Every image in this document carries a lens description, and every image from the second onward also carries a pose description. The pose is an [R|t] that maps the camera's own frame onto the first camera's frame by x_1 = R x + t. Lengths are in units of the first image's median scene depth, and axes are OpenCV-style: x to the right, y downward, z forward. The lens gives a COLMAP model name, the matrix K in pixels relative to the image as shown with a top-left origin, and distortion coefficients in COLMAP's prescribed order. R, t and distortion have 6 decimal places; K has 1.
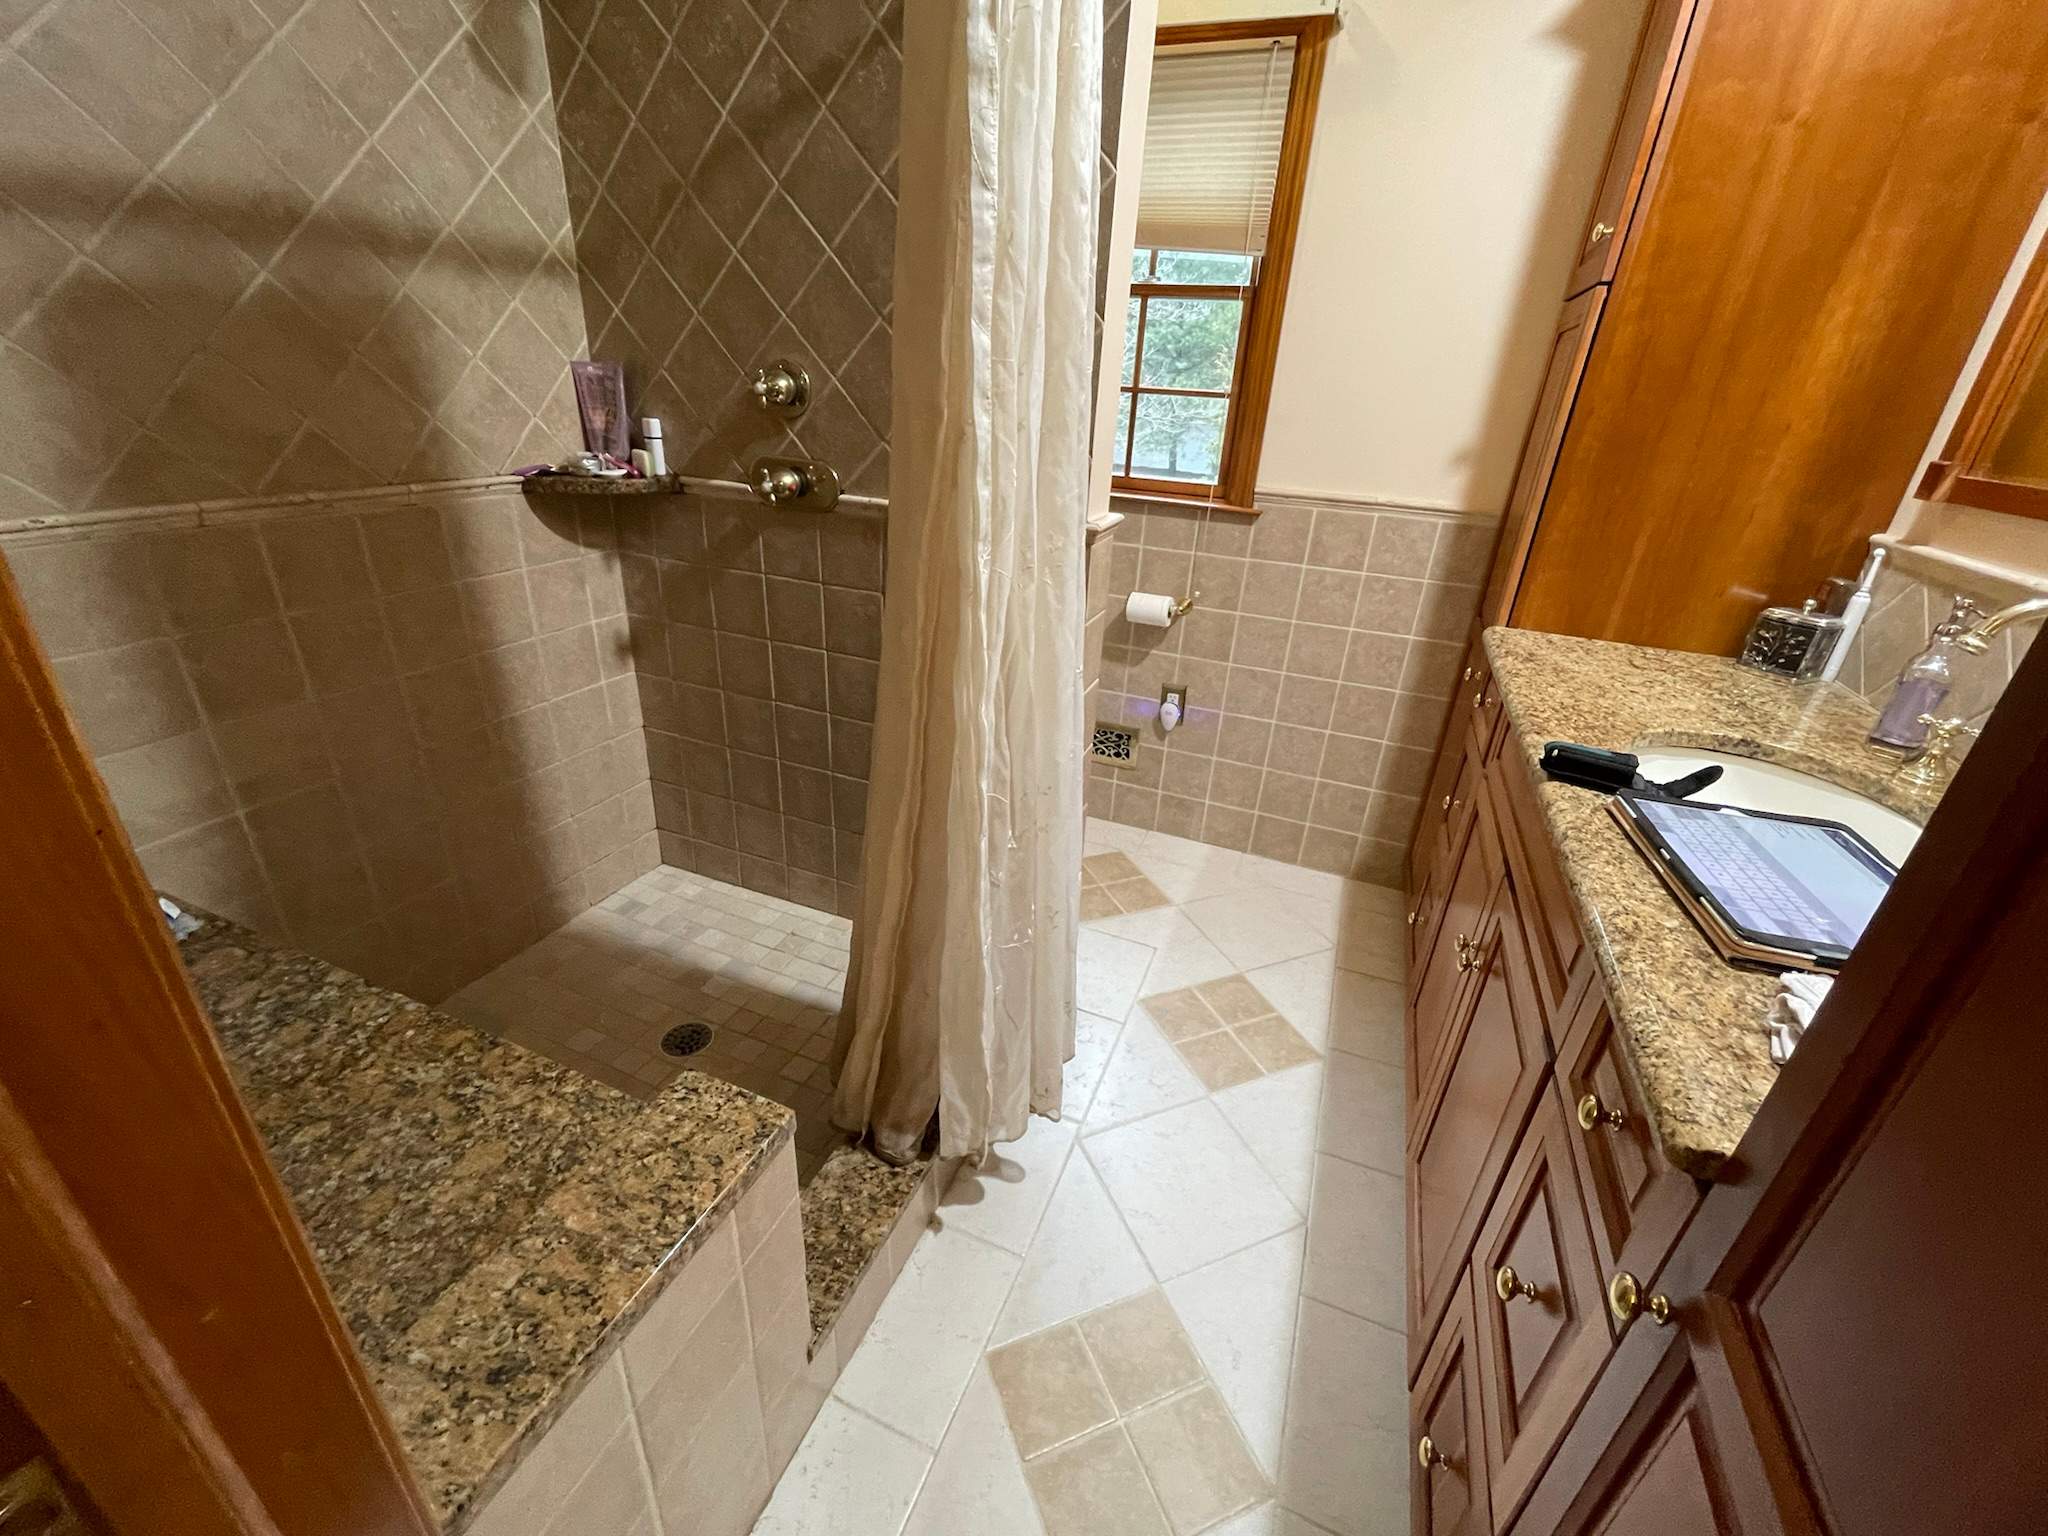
lens RADIAL K [[839.0, 0, 1019.3], [0, 839.0, 765.7], [0, 0, 1]] dist [-0.004977, 0.001790]
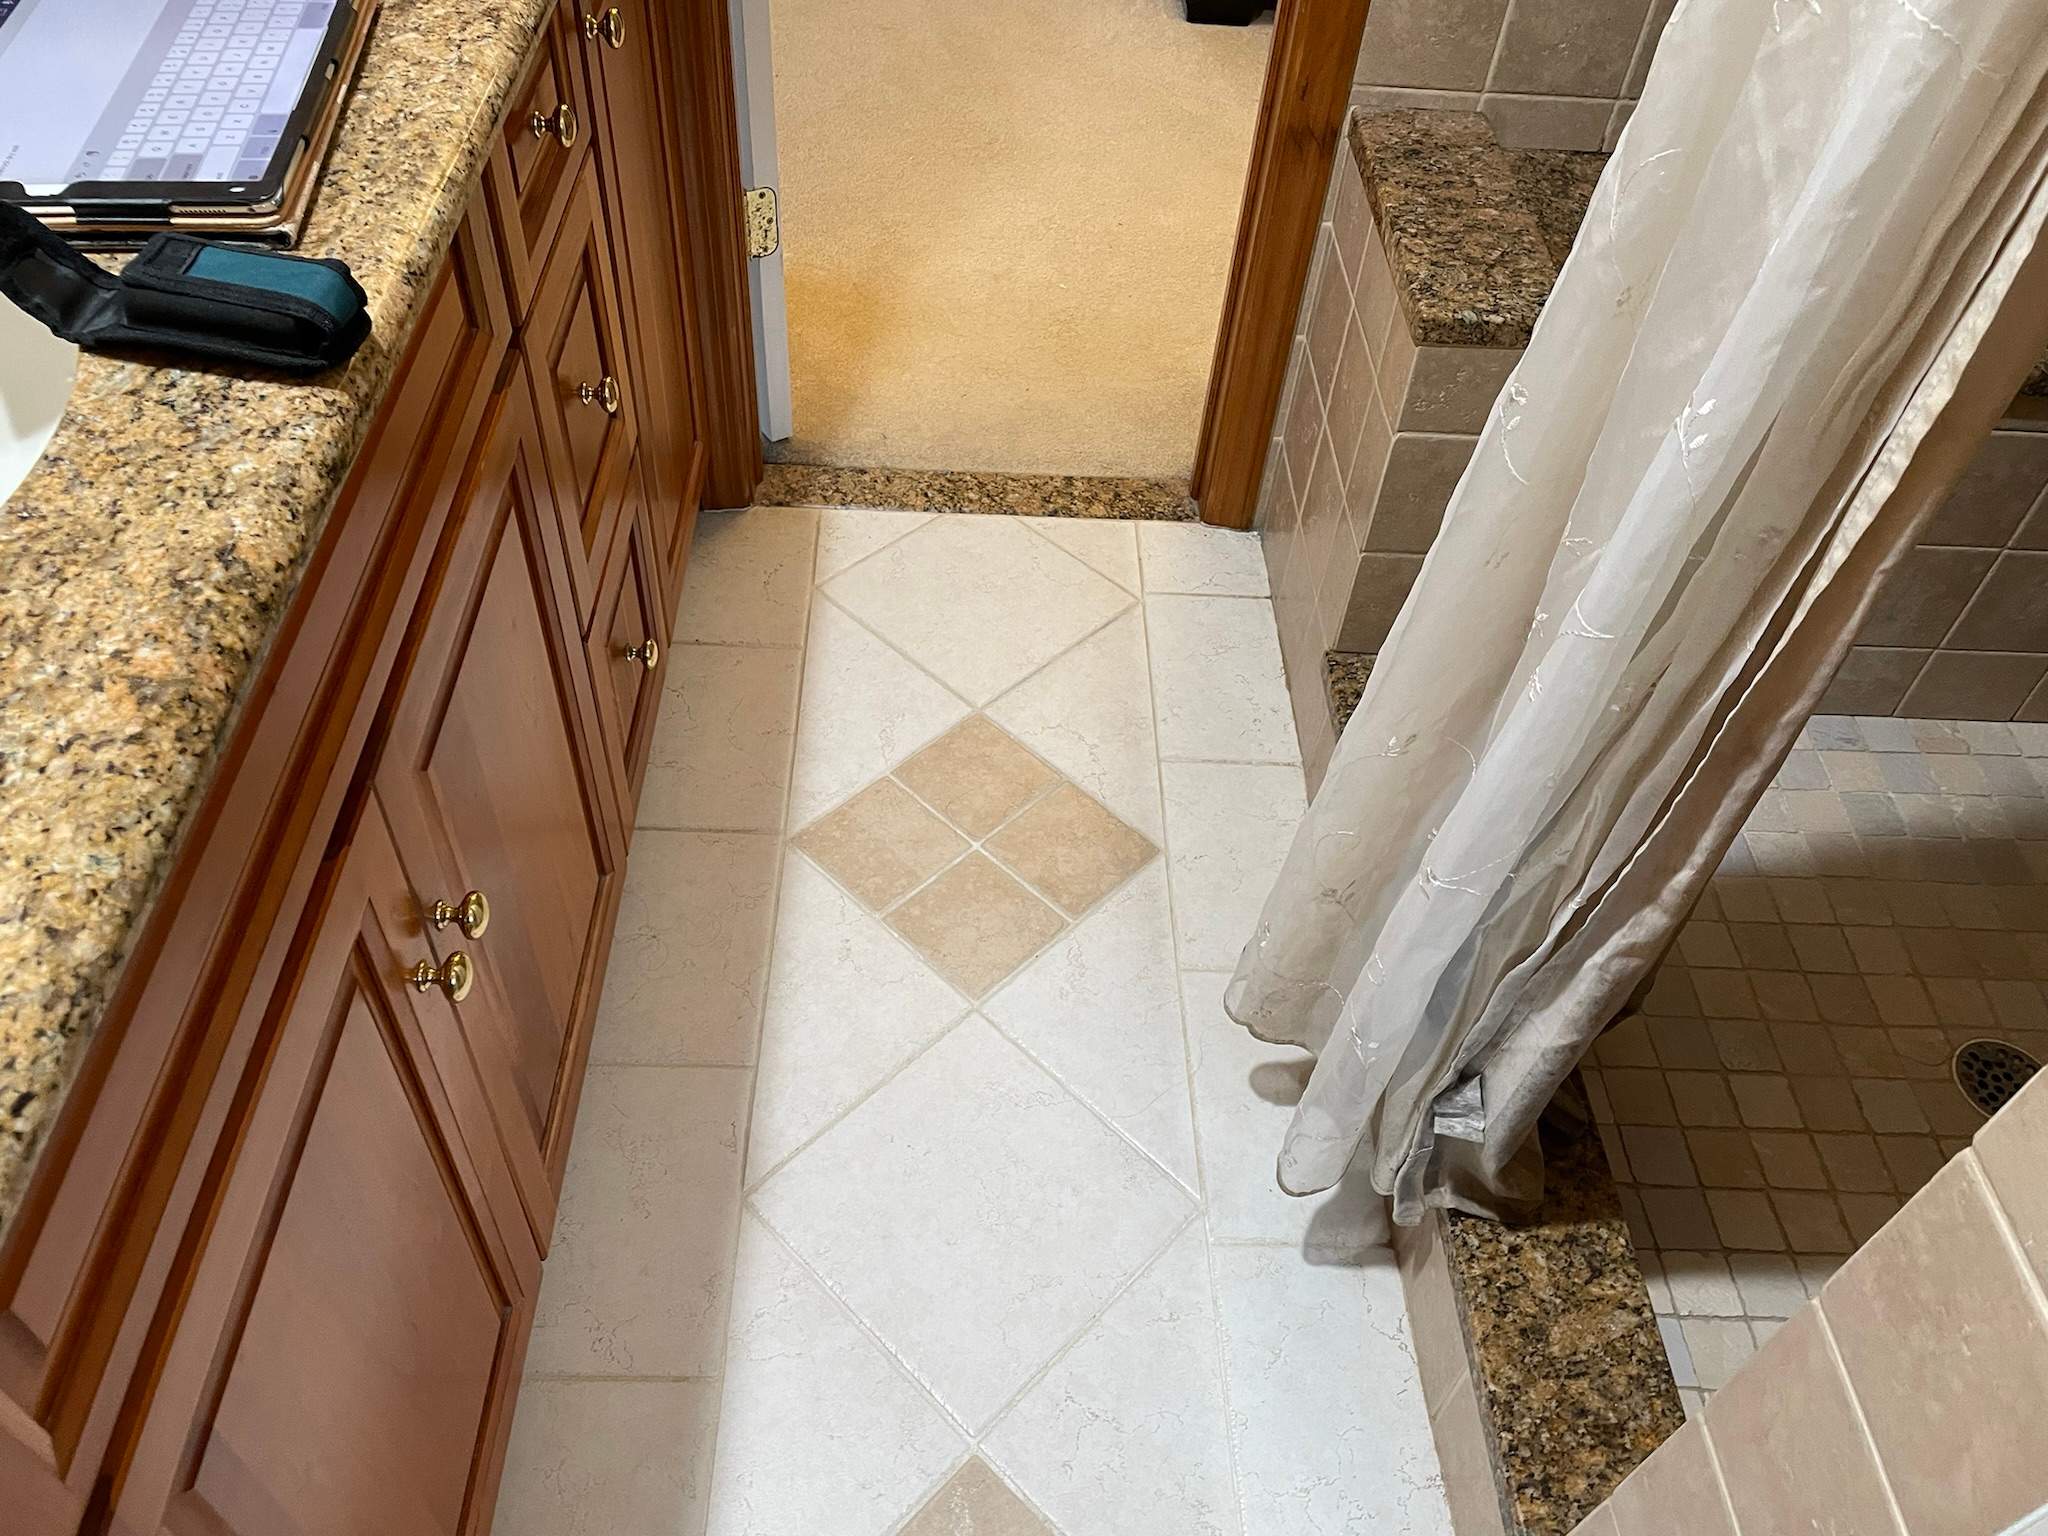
lens RADIAL K [[1546.9, 0, 1009.7], [0, 1546.9, 782.1], [0, 0, 1]] dist [0.041074, -0.005027]
pose [[-0.912499, 0.216965, -0.346802, 0.477508], [-0.267319, 0.325462, 0.906981, -0.468987], [0.309654, 0.920326, -0.238985, 1.059170]]
